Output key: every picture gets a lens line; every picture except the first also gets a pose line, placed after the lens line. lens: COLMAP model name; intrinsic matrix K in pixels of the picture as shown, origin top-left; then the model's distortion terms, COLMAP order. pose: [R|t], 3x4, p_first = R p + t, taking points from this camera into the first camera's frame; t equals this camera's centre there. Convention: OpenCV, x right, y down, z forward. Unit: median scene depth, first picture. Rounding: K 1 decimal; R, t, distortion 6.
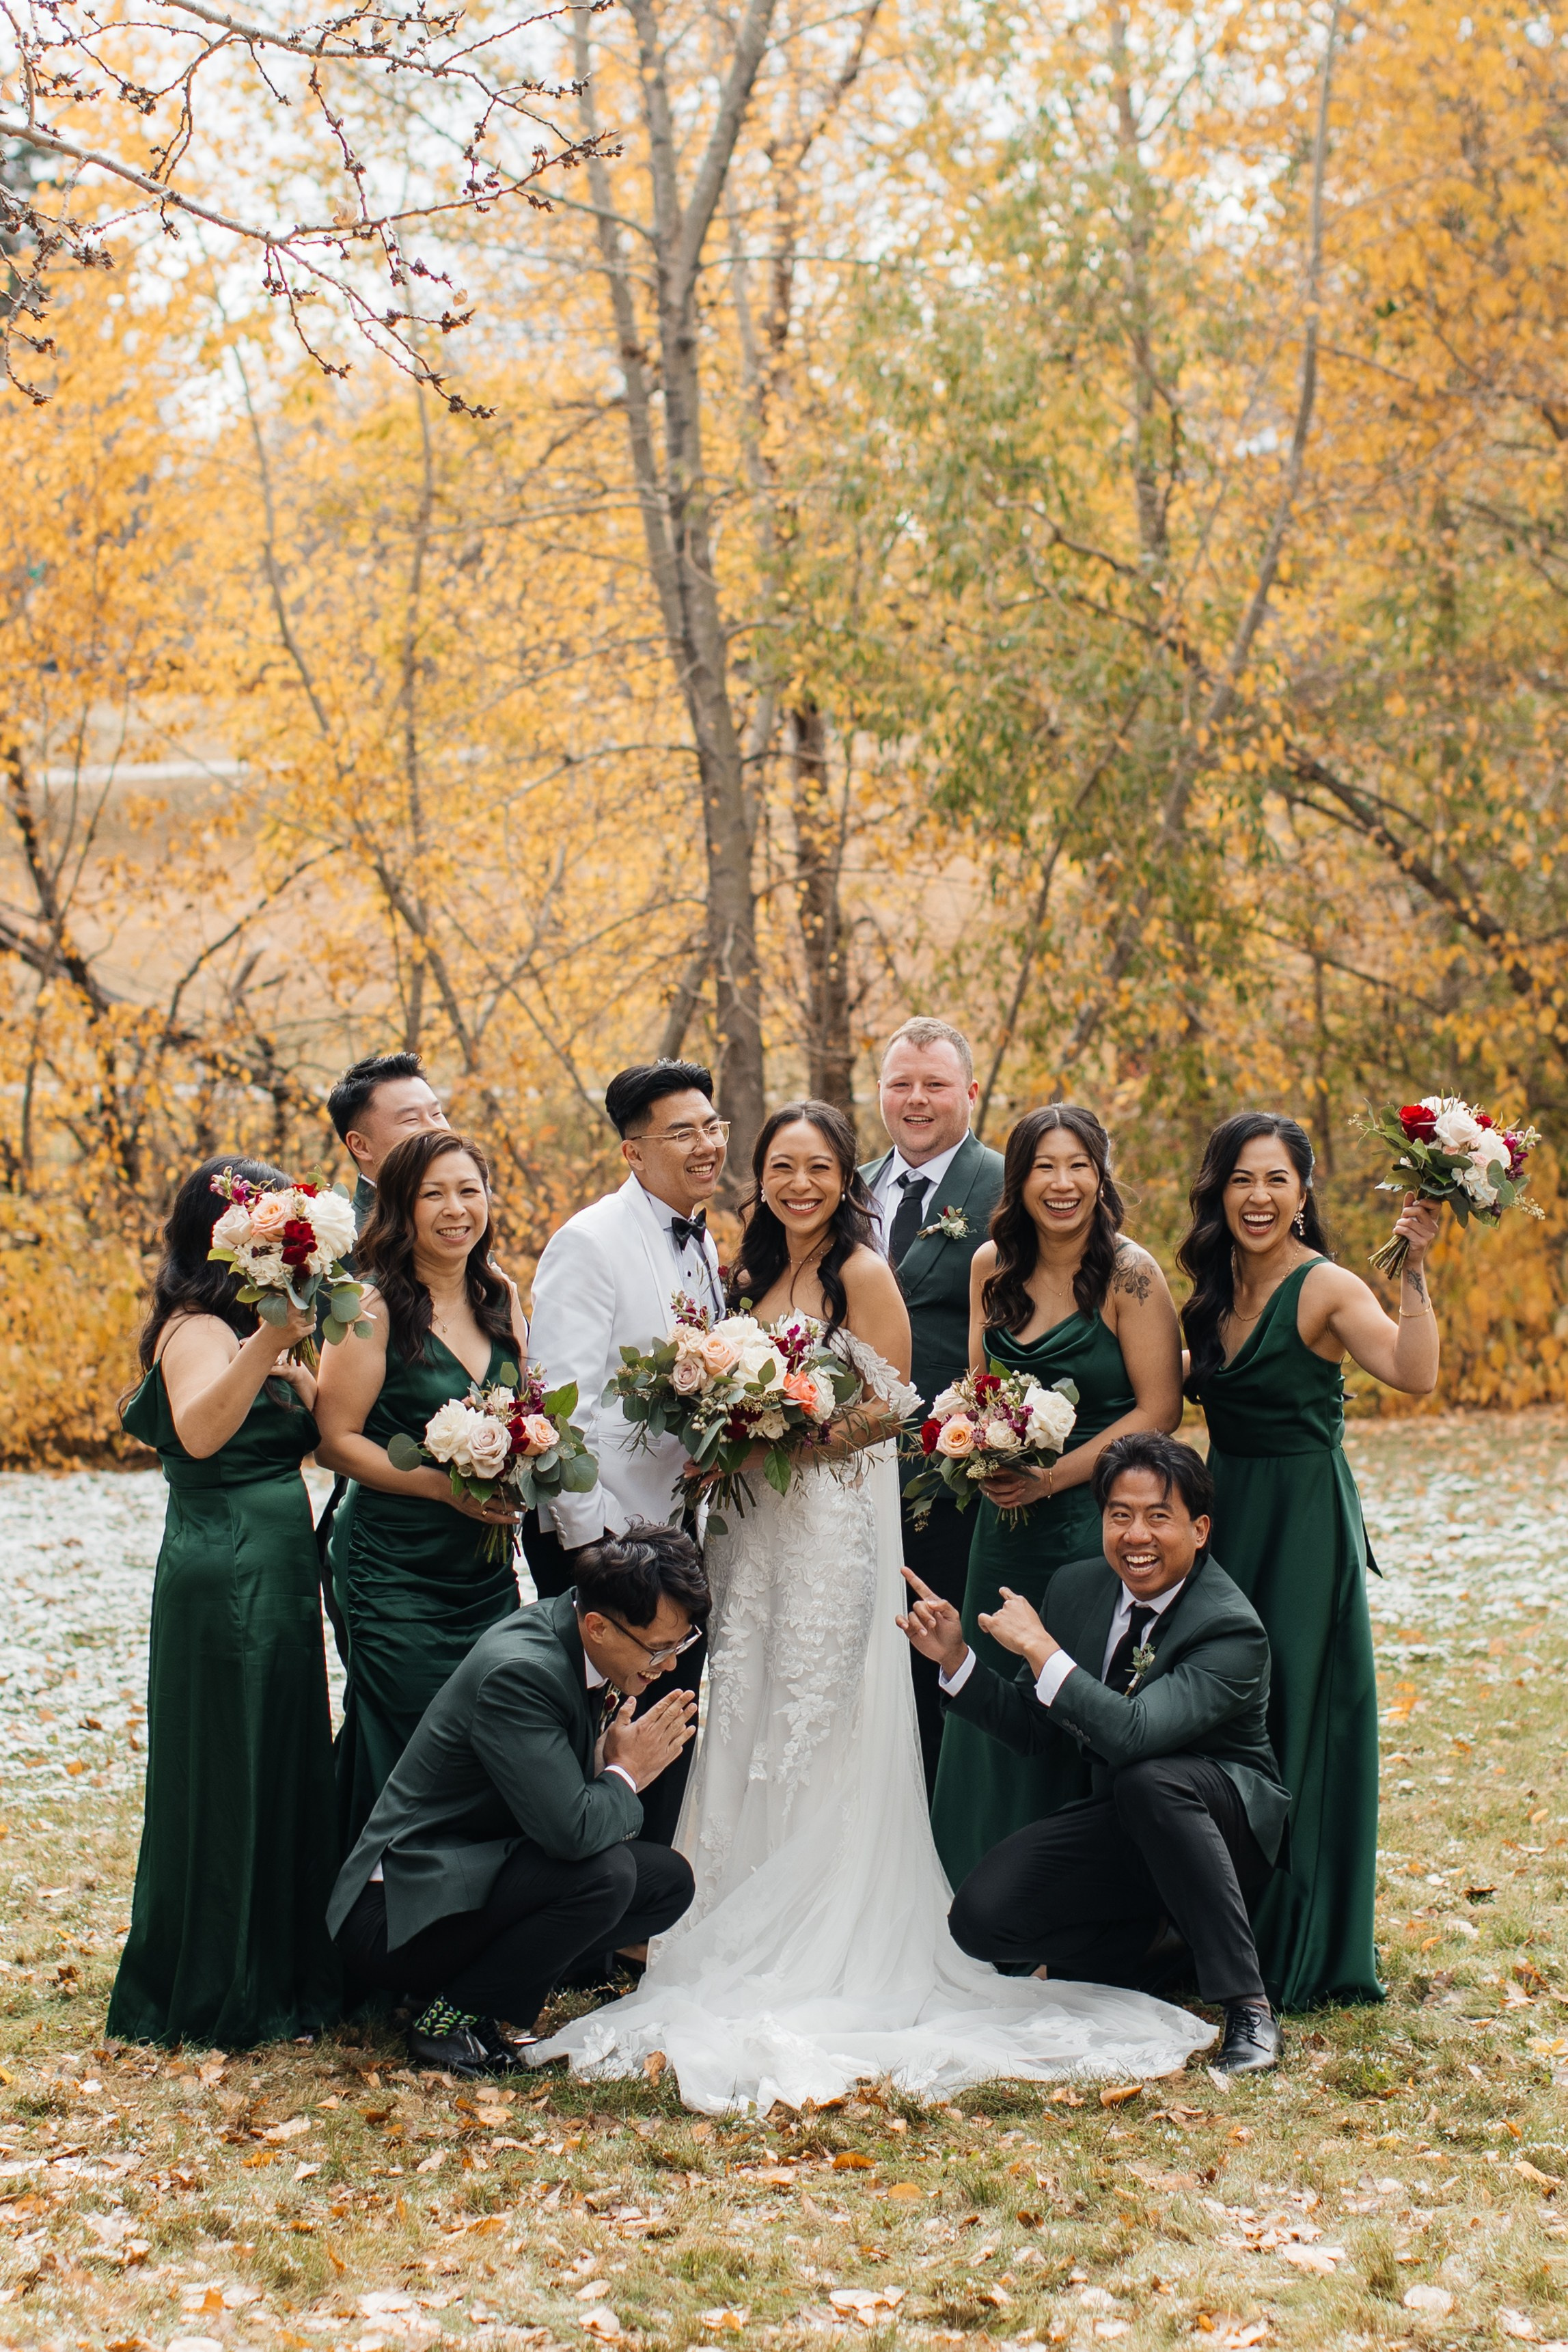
lens RADIAL K [[5954.7, 0, 816.4], [0, 5954.7, 1015.9], [0, 0, 1]] dist [0.241975, -0.936500]
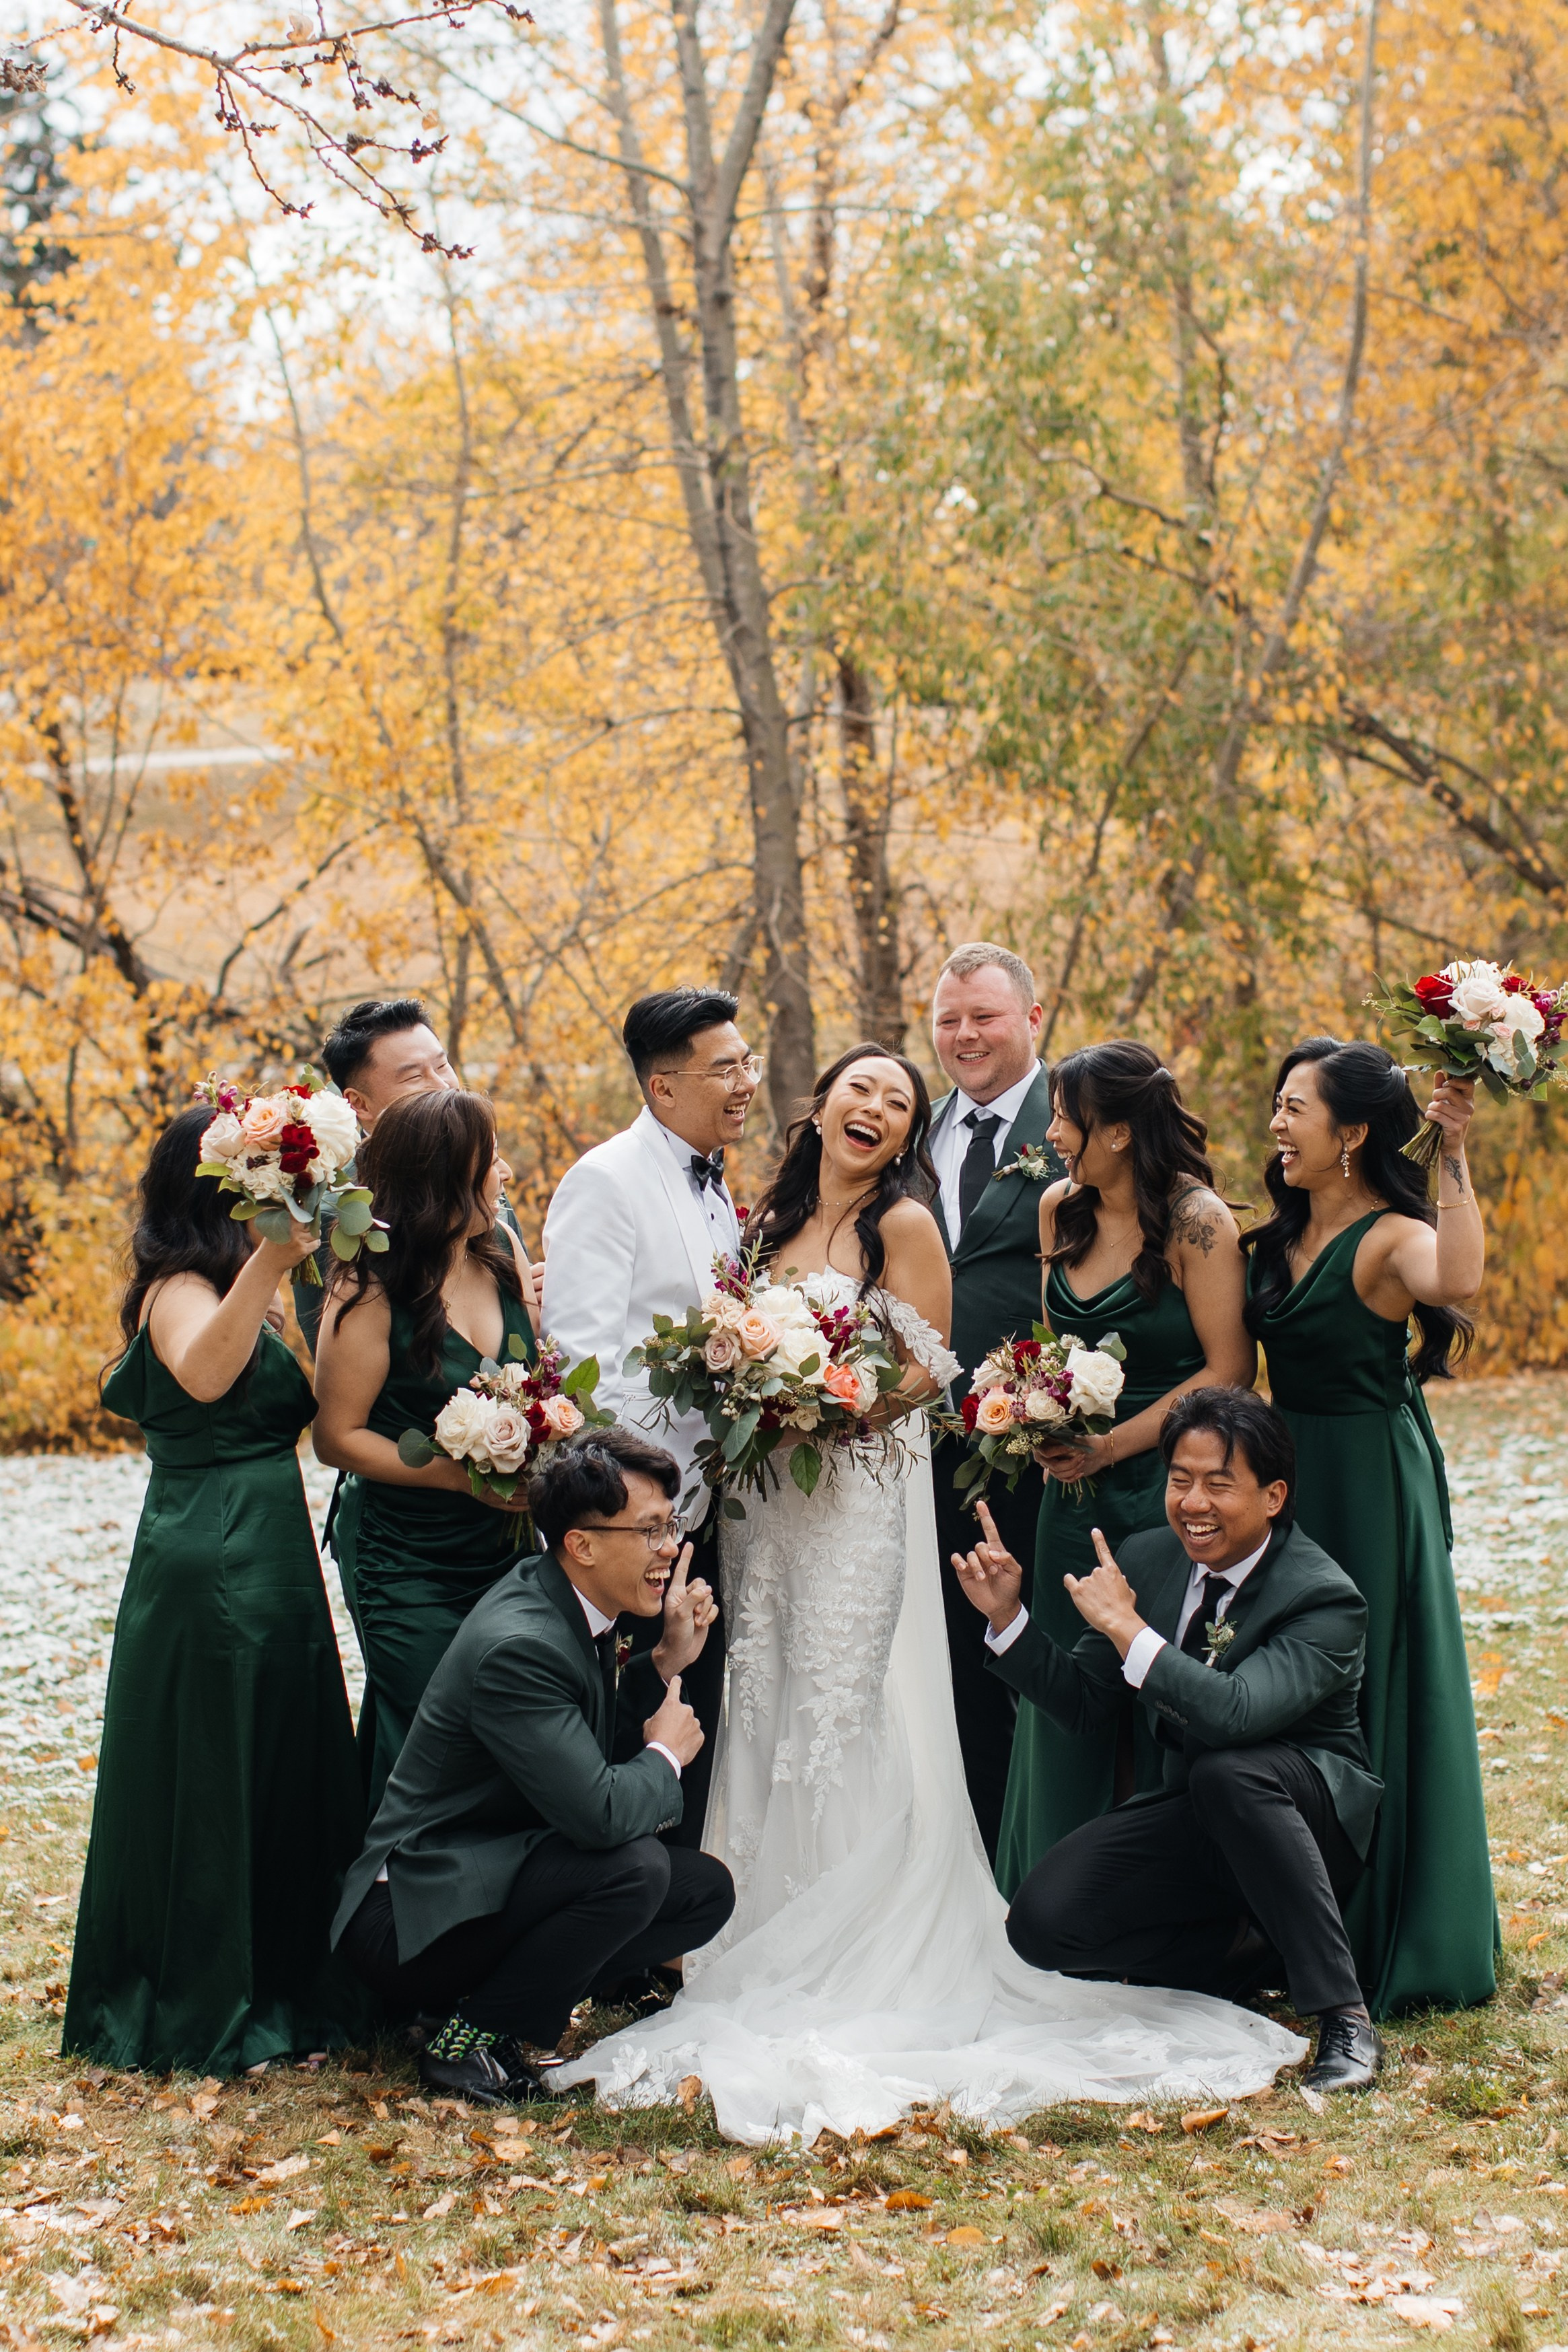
lens RADIAL K [[5833.7, 0, 784.9], [0, 5833.7, 1044.9], [0, 0, 1]] dist [0.205815, -0.698979]
pose [[0.999758, -0.015781, -0.015349, 0.002395], [0.015896, 0.999846, 0.007393, 0.006722], [0.015230, -0.007635, 0.999855, 0.073937]]
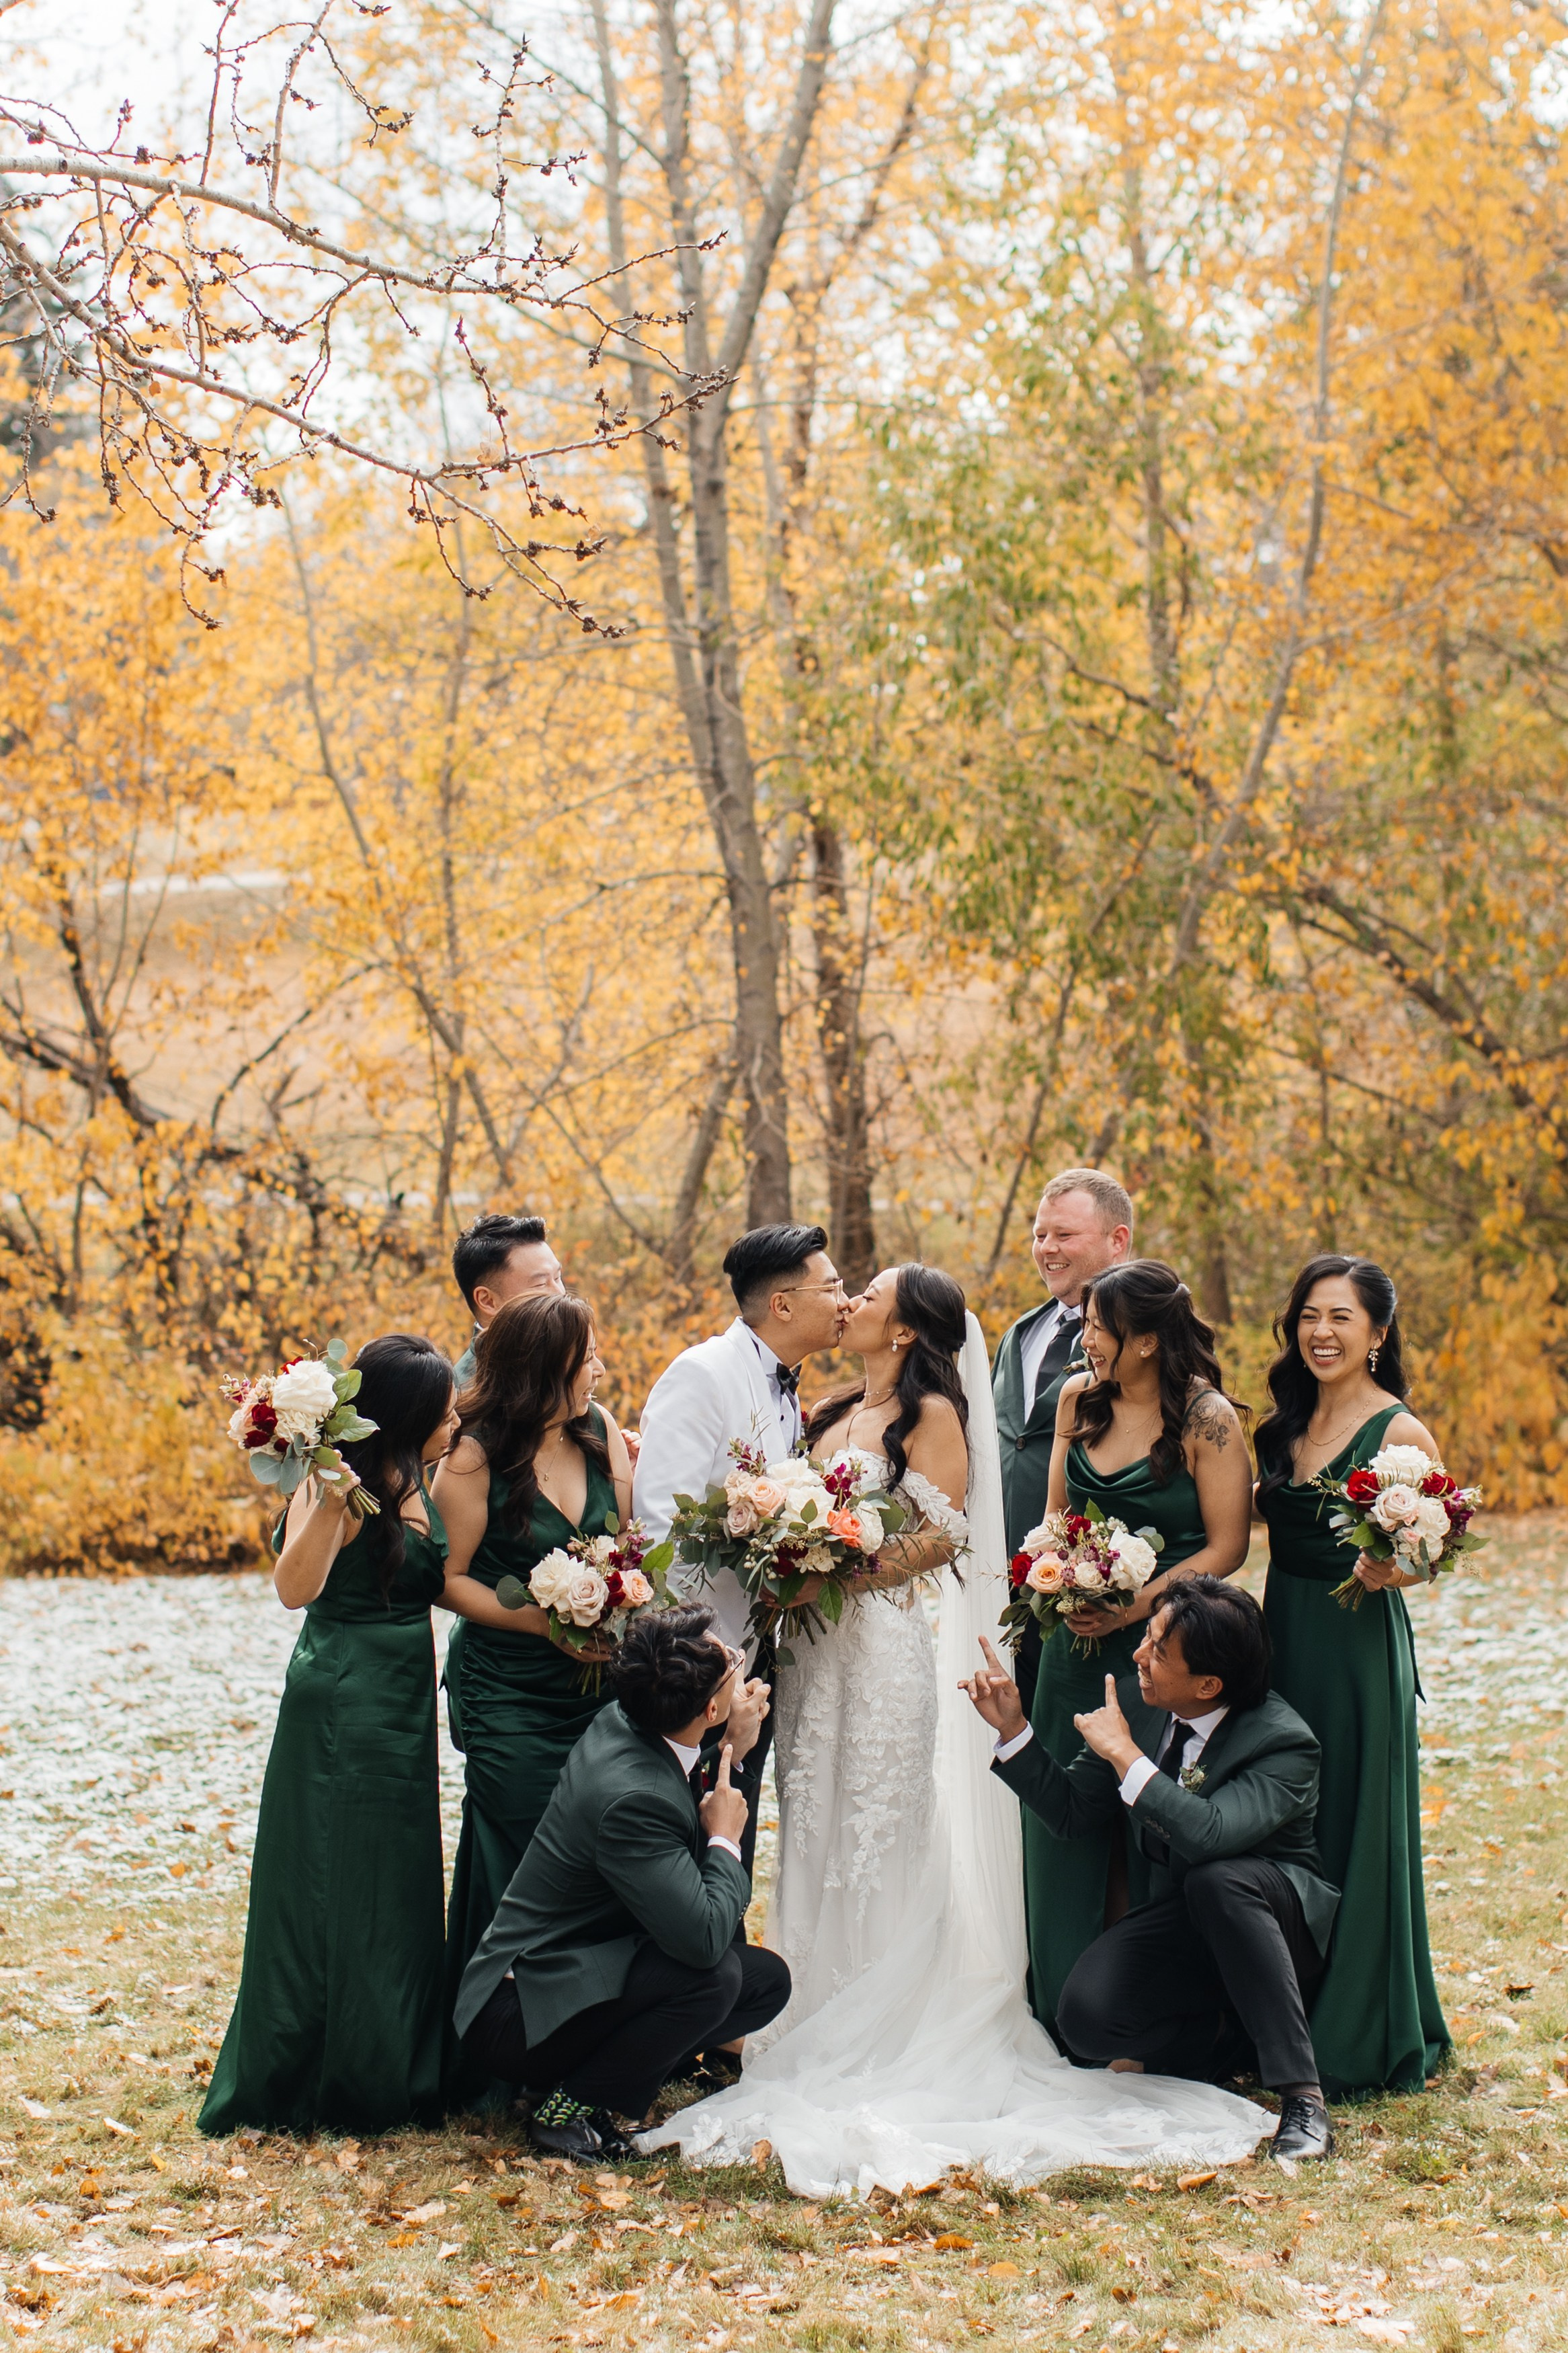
lens RADIAL K [[5872.8, 0, 784.0], [0, 5872.8, 1051.3], [0, 0, 1]] dist [0.308428, -1.830915]
pose [[0.999990, -0.002005, -0.004109, -0.011913], [0.001964, 0.999948, -0.010050, -0.007944], [0.004129, 0.010042, 0.999941, -0.043266]]
